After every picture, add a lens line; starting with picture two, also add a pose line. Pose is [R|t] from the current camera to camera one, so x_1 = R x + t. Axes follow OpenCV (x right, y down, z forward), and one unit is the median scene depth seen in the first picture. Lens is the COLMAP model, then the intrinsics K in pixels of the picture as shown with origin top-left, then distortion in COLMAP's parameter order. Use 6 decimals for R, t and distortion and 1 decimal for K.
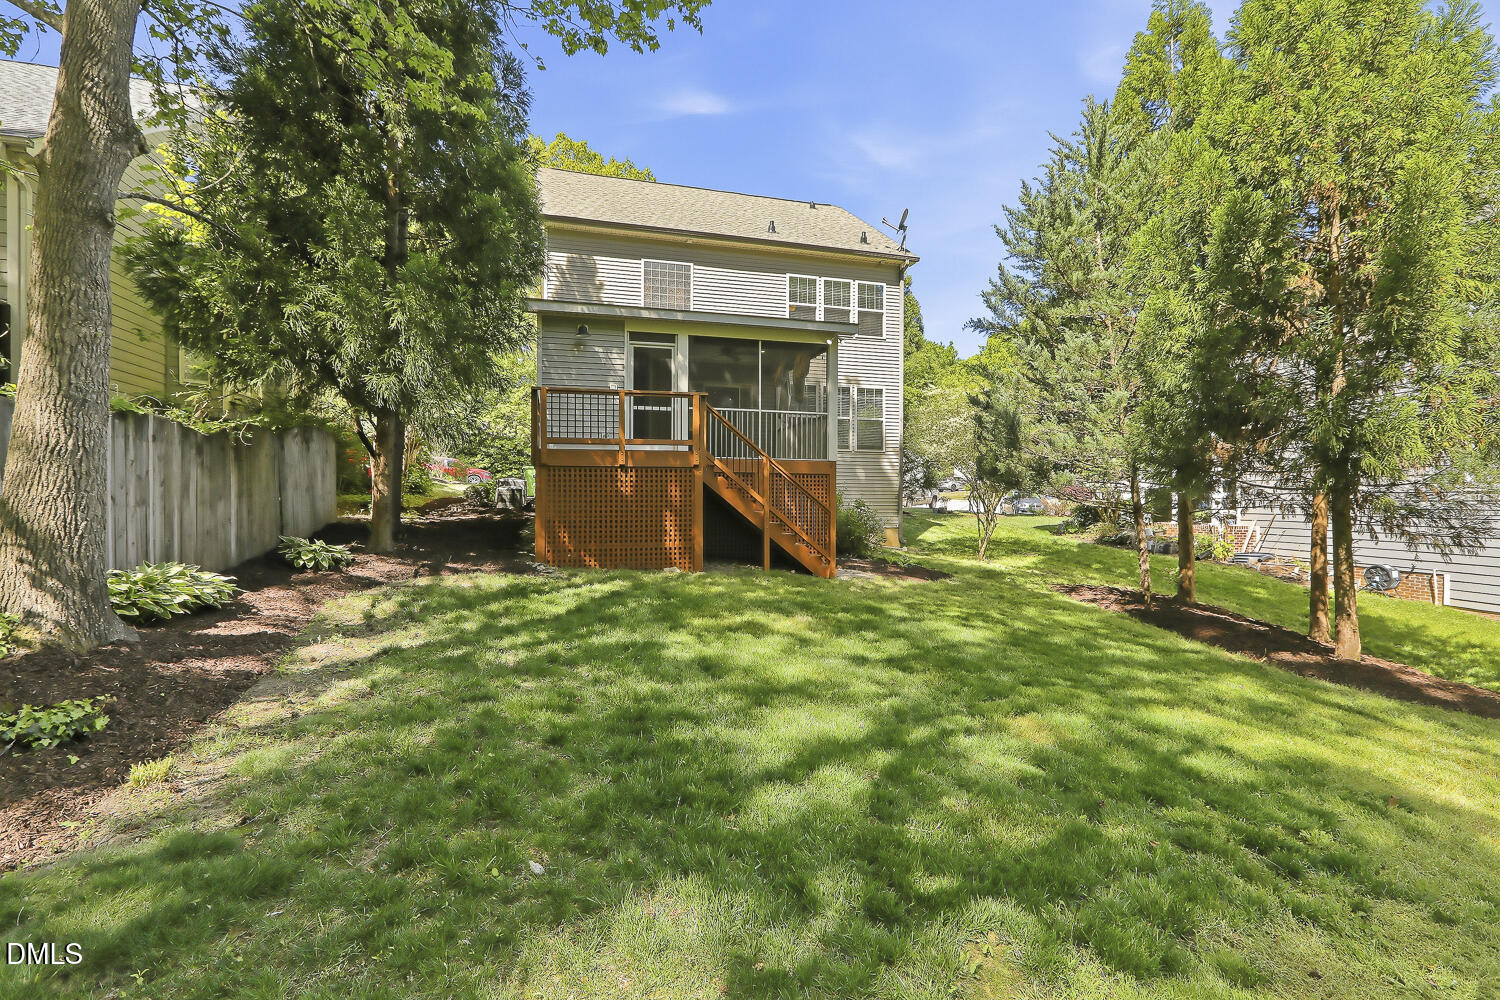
lens RADIAL K [[687.1, 0, 751.9], [0, 687.1, 496.2], [0, 0, 1]] dist [-0.005816, 0.002942]
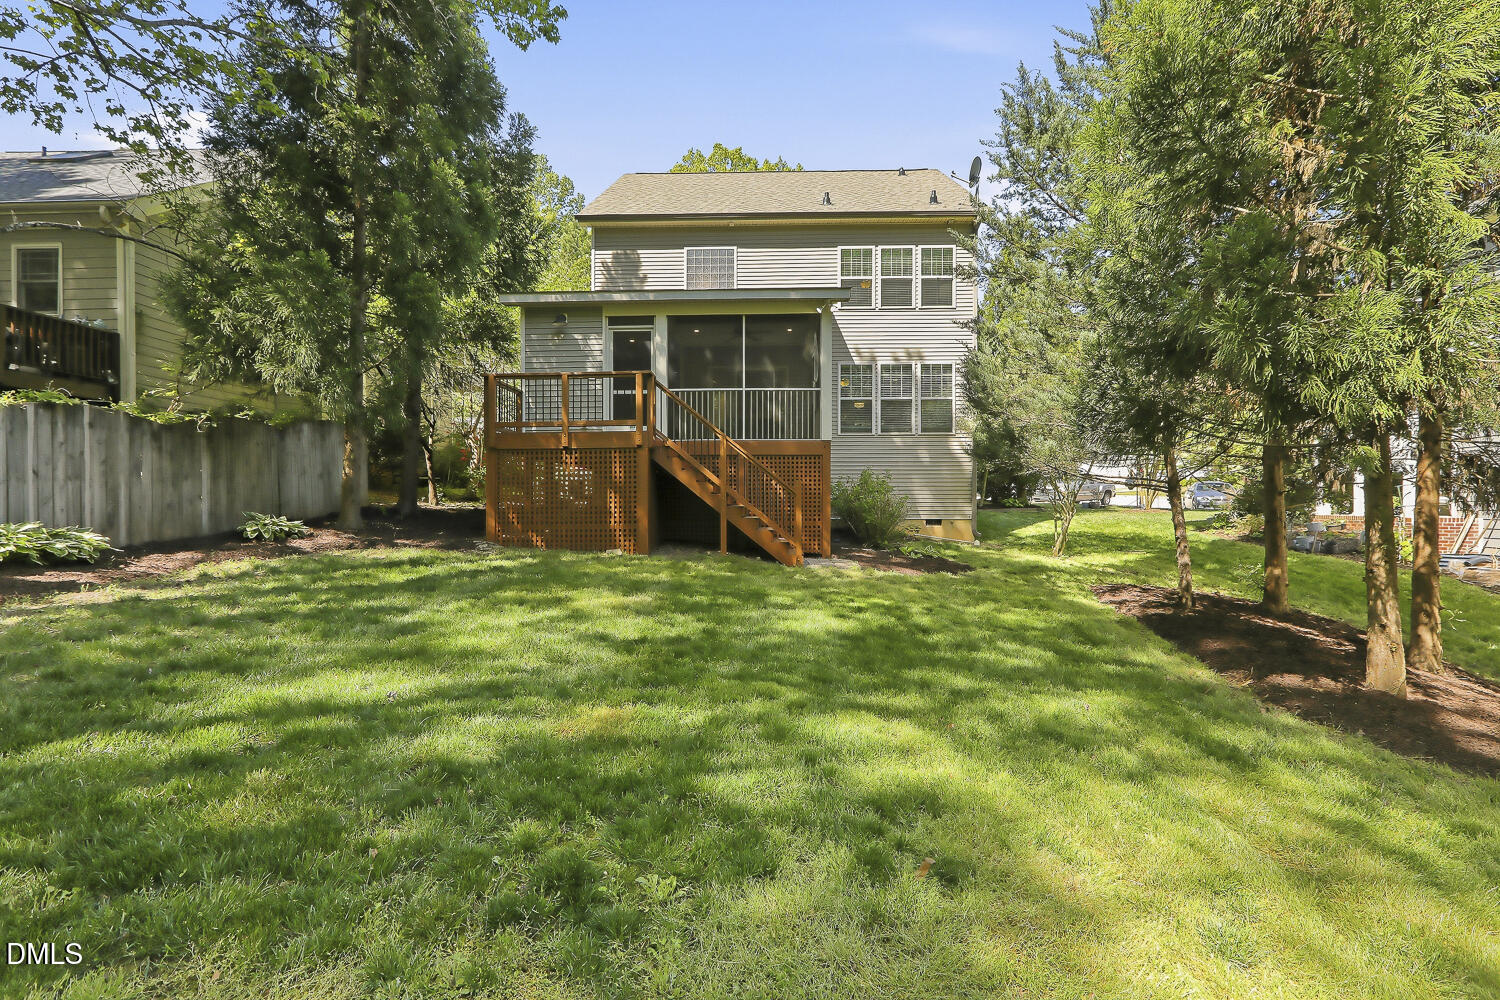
lens RADIAL K [[687.1, 0, 749.5], [0, 687.1, 503.8], [0, 0, 1]] dist [-0.005816, 0.002942]
pose [[0.952545, -0.003908, -0.304372, 0.336207], [0.006256, 0.999958, 0.006738, 0.029963], [0.304332, -0.008323, 0.952530, 0.107377]]
